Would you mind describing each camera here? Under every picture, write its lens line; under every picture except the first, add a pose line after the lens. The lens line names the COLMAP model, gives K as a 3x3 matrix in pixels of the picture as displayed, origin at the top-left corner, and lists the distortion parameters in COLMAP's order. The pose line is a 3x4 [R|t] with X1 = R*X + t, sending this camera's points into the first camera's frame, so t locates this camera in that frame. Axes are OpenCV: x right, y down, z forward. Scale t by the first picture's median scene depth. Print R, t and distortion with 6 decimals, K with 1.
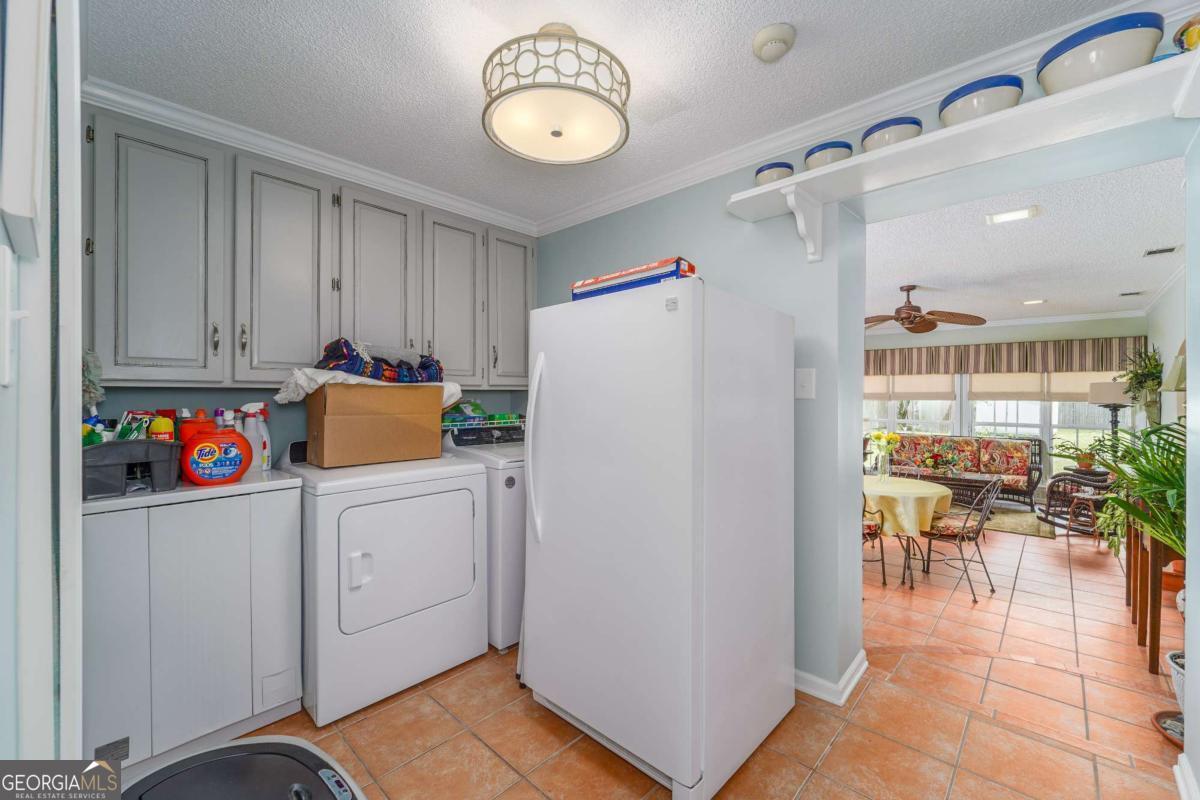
lens RADIAL K [[484.1, 0, 589.9], [0, 484.1, 399.2], [0, 0, 1]] dist [-0.008184, -0.000721]
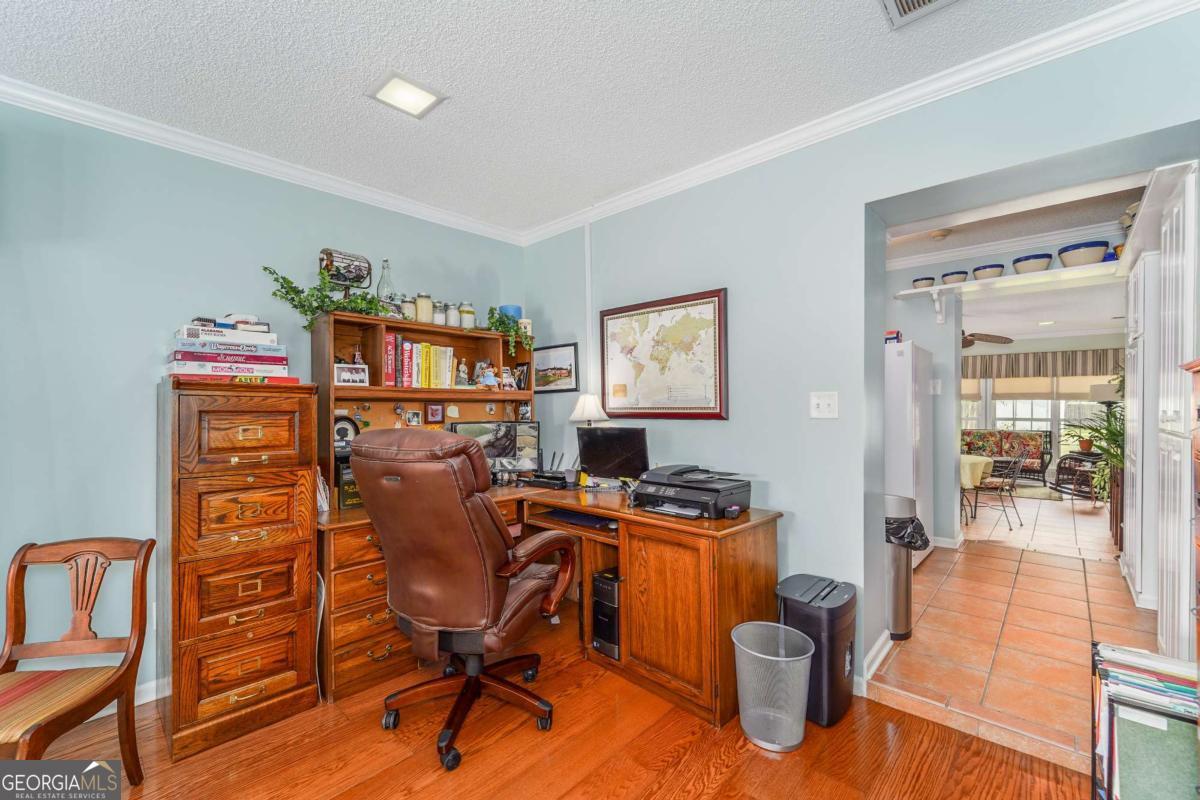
lens RADIAL K [[484.1, 0, 596.7], [0, 484.1, 411.8], [0, 0, 1]] dist [-0.008184, -0.000721]
pose [[0.999949, -0.010021, 0.001006, -0.272407], [0.010008, 0.999873, 0.012389, 0.008314], [-0.001130, -0.012379, 0.999923, -0.276431]]
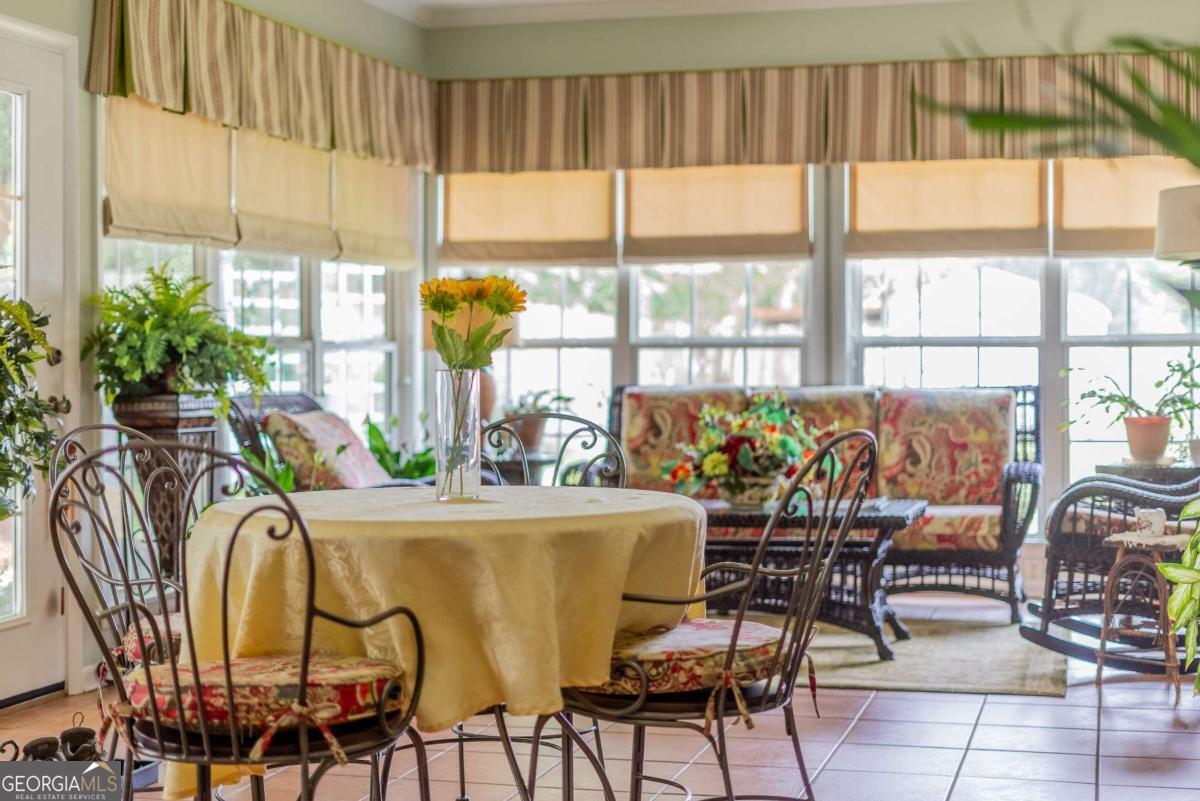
lens RADIAL K [[1794.5, 0, 599.8], [0, 1794.5, 391.7], [0, 0, 1]] dist [-0.001217, 0.000000]
pose [[0.878321, -0.014038, 0.477866, 0.177326], [0.003909, 0.999746, 0.022184, 0.068956], [-0.478056, -0.017616, 0.878153, 0.160294]]
